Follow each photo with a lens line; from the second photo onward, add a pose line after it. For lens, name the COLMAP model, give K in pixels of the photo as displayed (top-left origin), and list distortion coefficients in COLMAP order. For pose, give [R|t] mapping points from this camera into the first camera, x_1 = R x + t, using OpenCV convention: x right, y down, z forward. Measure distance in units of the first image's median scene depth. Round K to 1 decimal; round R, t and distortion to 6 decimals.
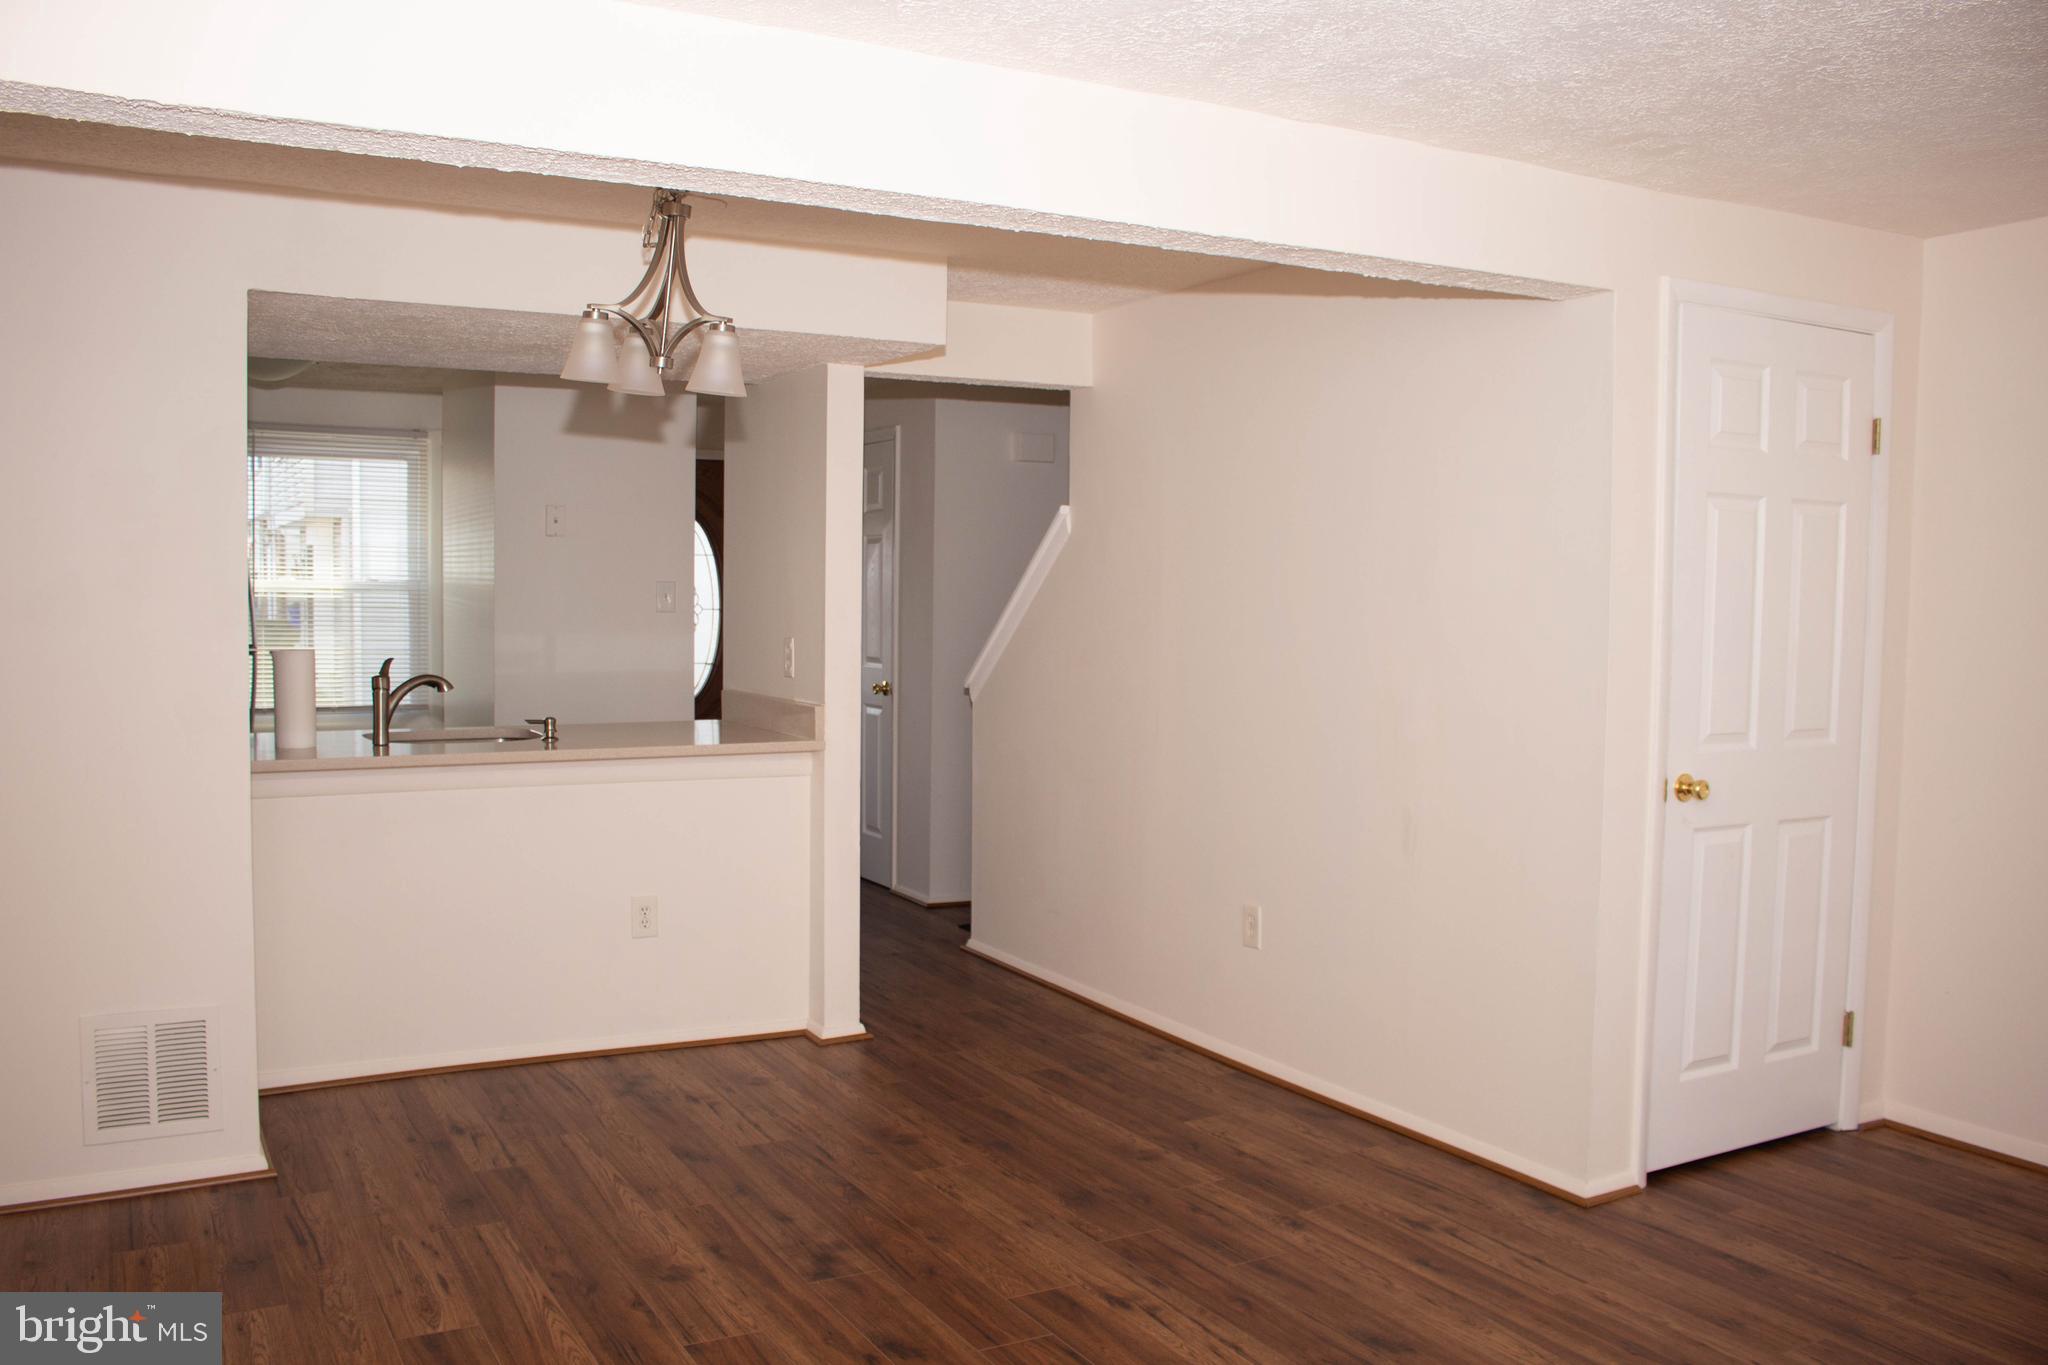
lens RADIAL K [[1716.9, 0, 1024.2], [0, 1716.9, 685.9], [0, 0, 1]] dist [-0.143275, 0.117655]
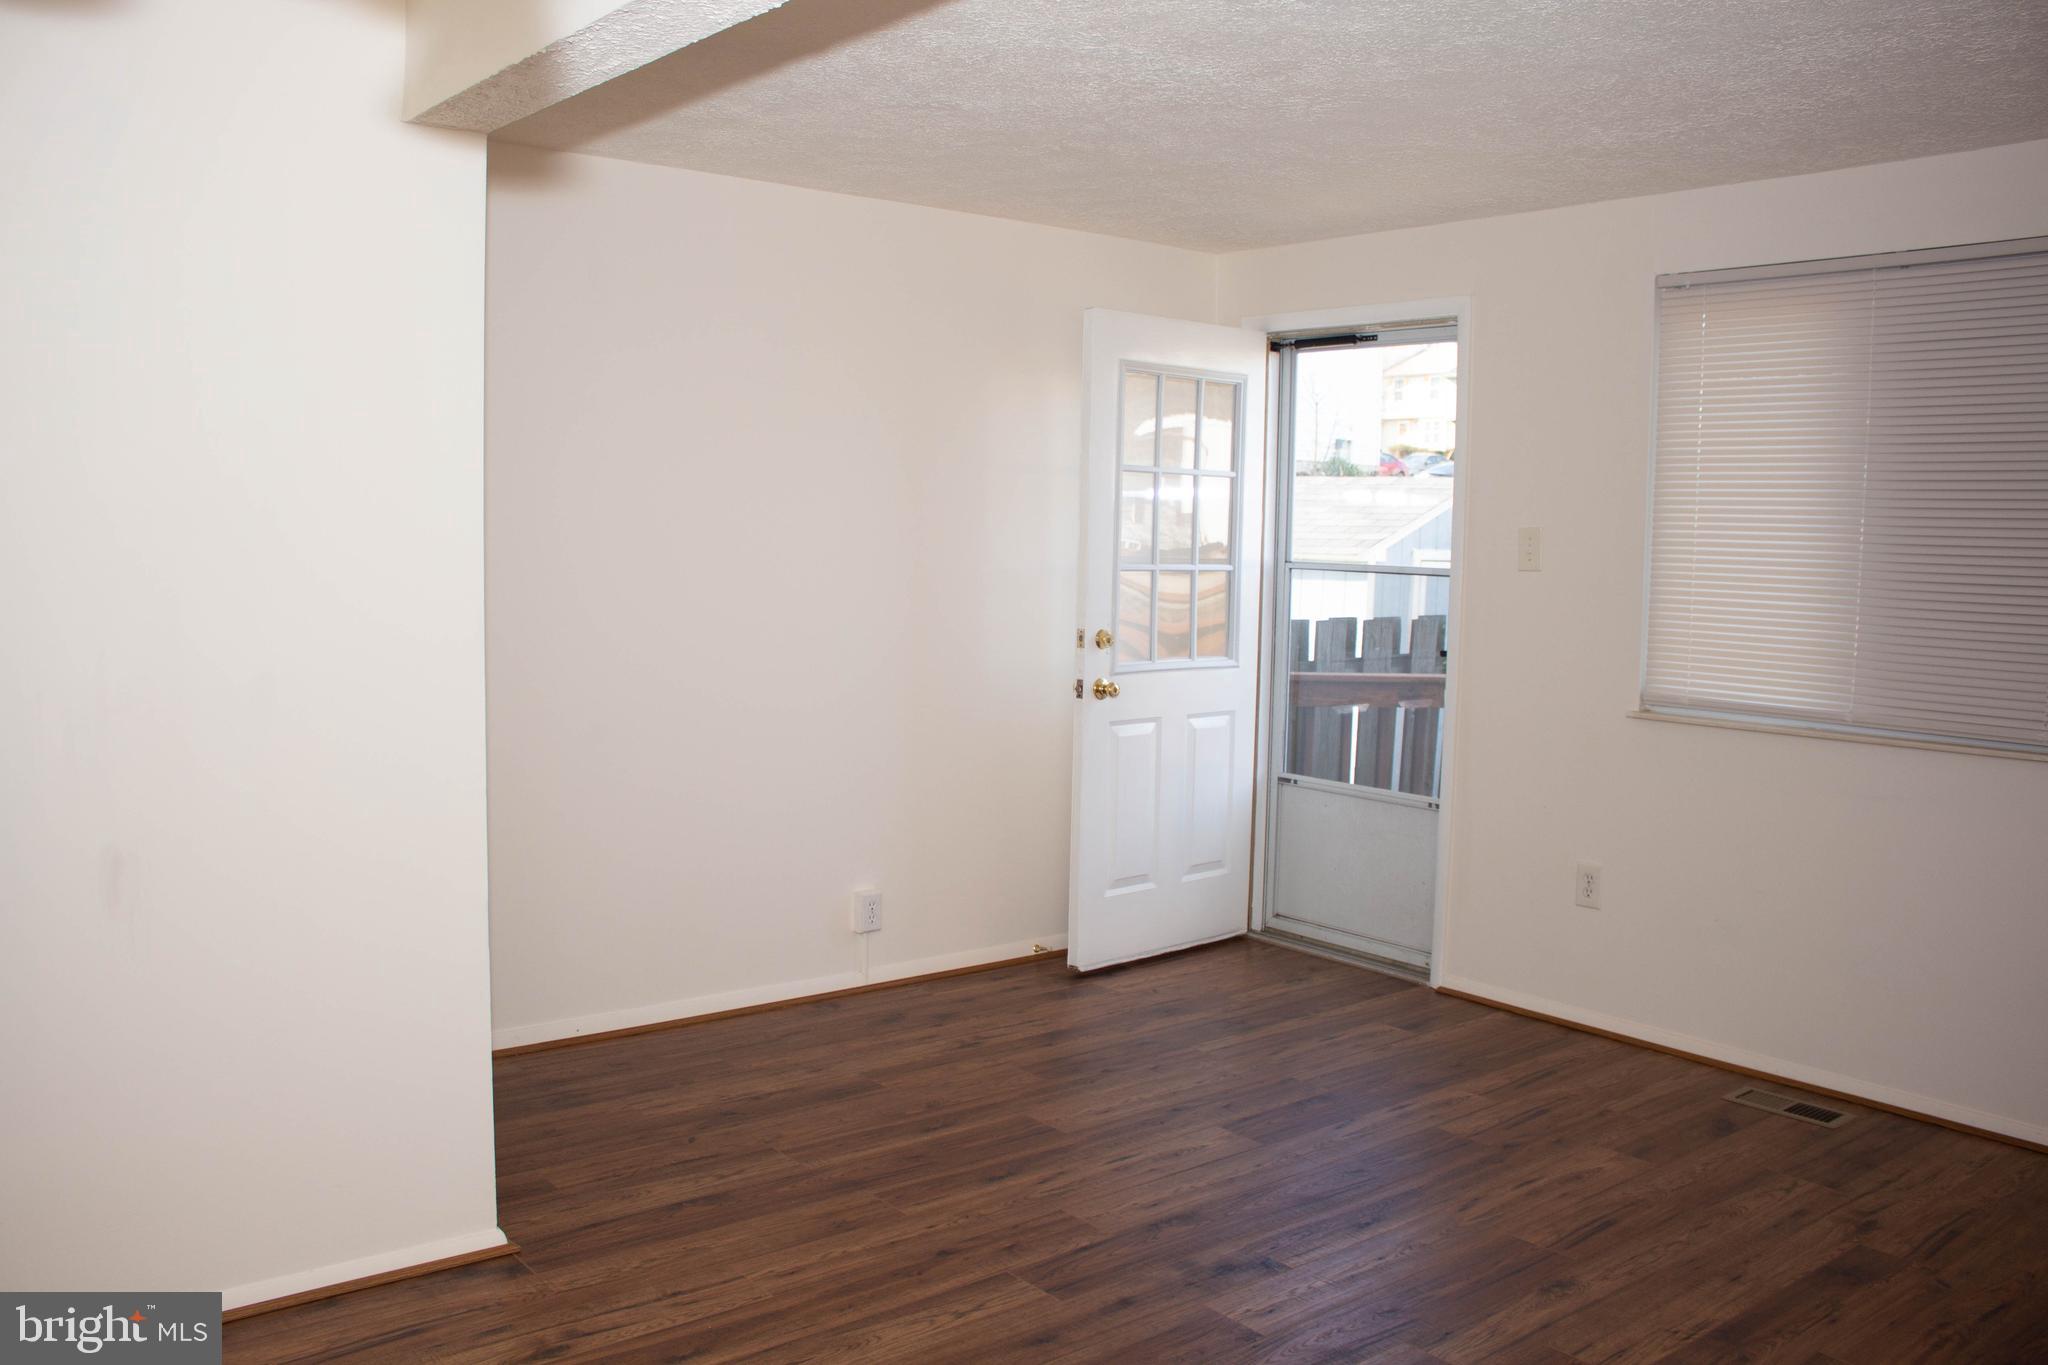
lens RADIAL K [[1716.9, 0, 1021.8], [0, 1716.9, 686.4], [0, 0, 1]] dist [-0.143275, 0.117655]
pose [[-0.154929, -0.106793, 0.982137, -0.483394], [0.041265, 0.992573, 0.114437, -0.049026], [-0.987063, 0.058258, -0.149371, 0.863154]]
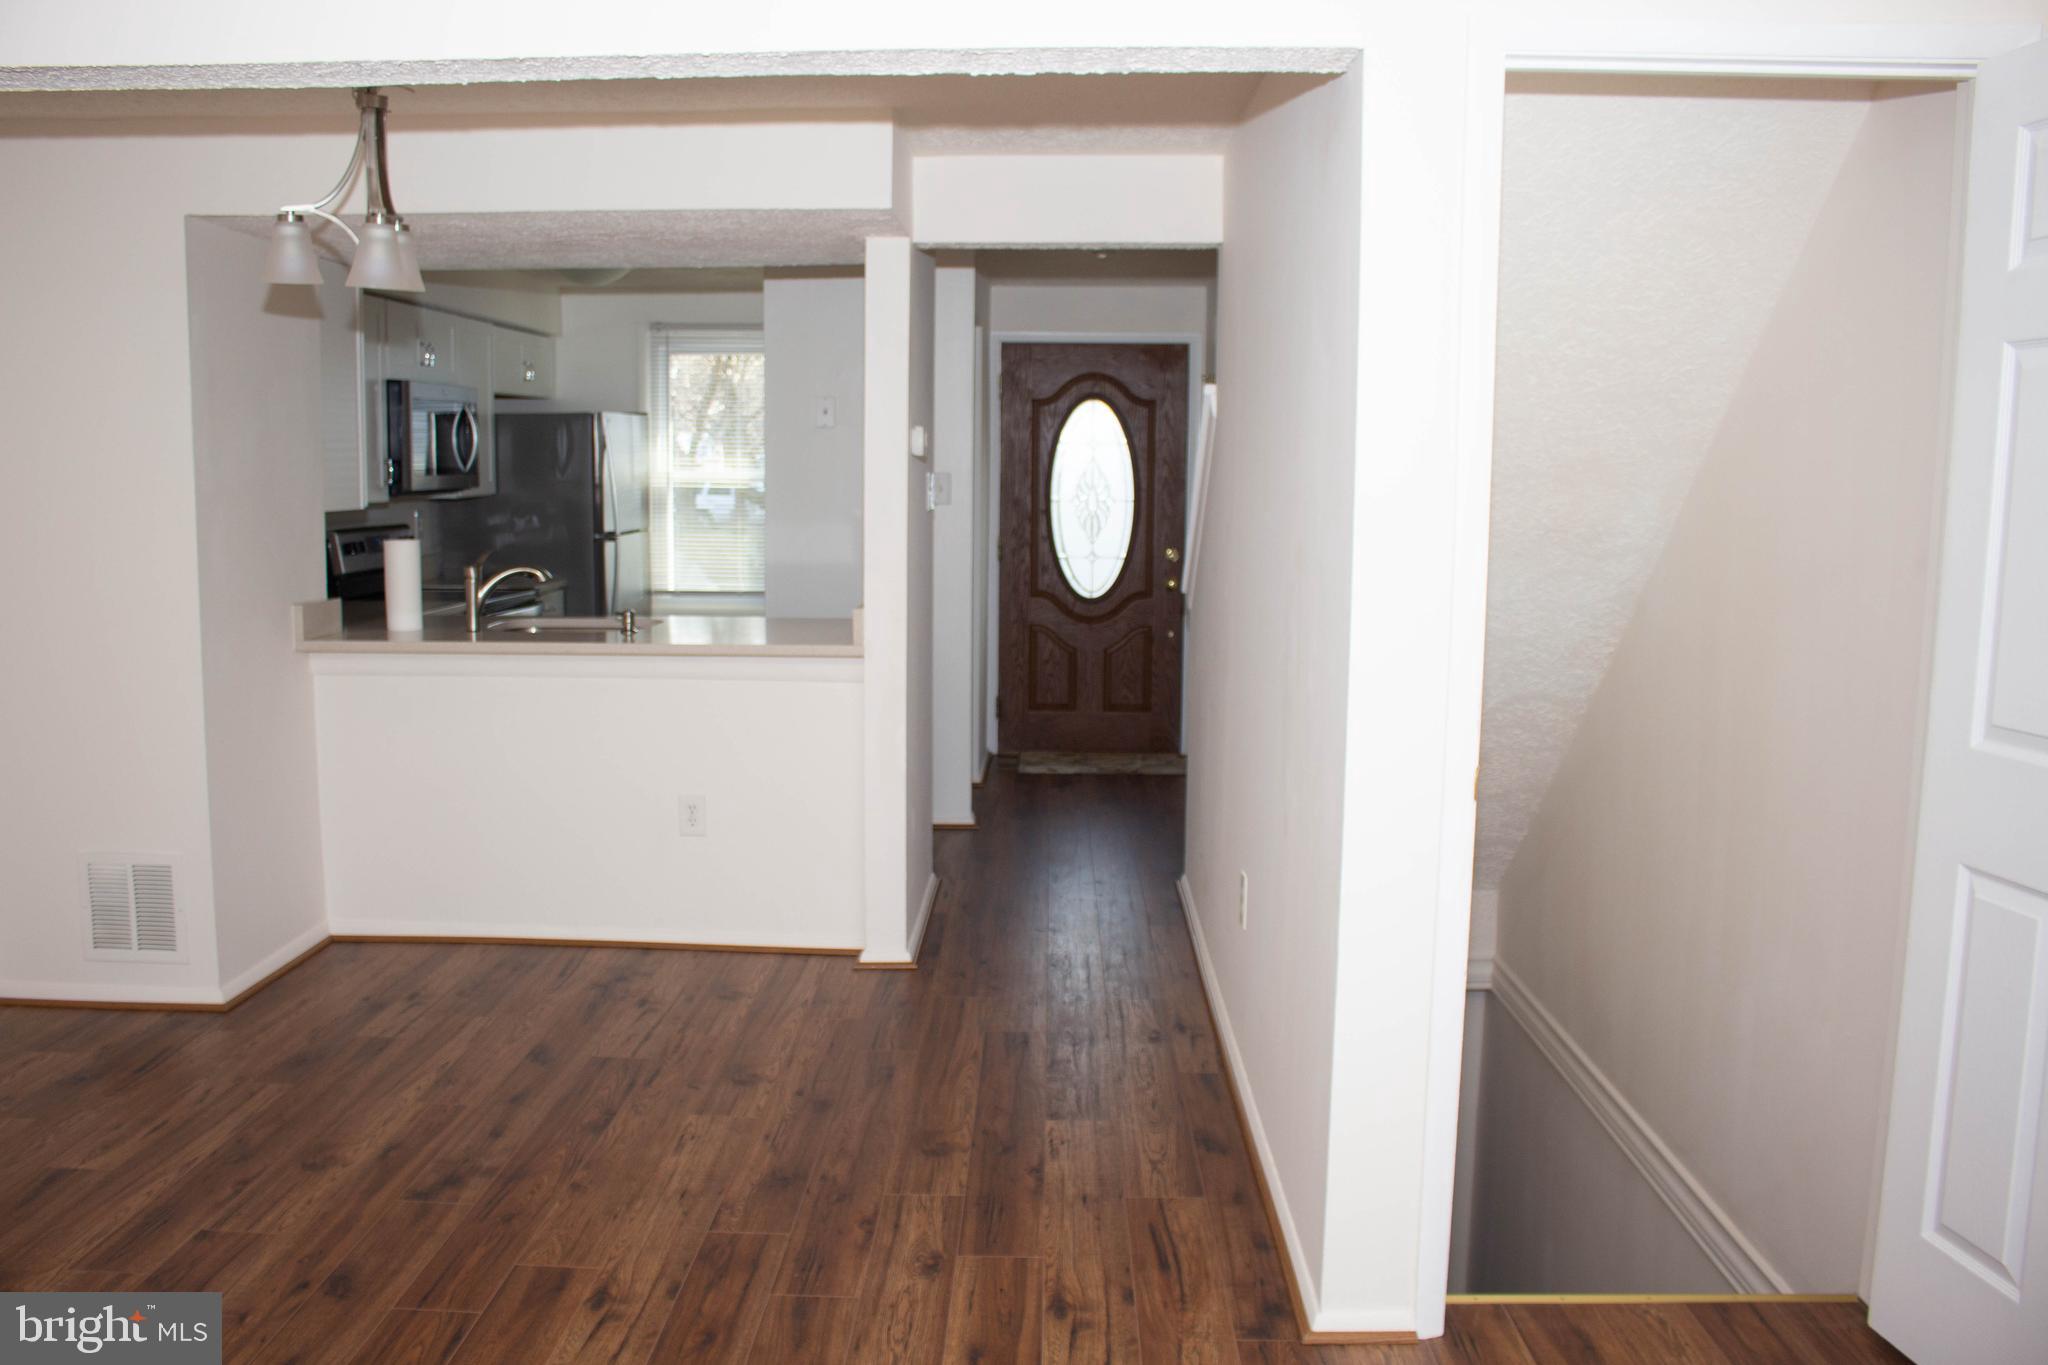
lens RADIAL K [[1716.9, 0, 1013.2], [0, 1716.9, 681.2], [0, 0, 1]] dist [-0.143275, 0.117655]
pose [[0.853575, 0.059252, -0.517590, 0.588055], [-0.027406, 0.997243, 0.068965, -0.021309], [0.520249, -0.044681, 0.852845, 0.328351]]
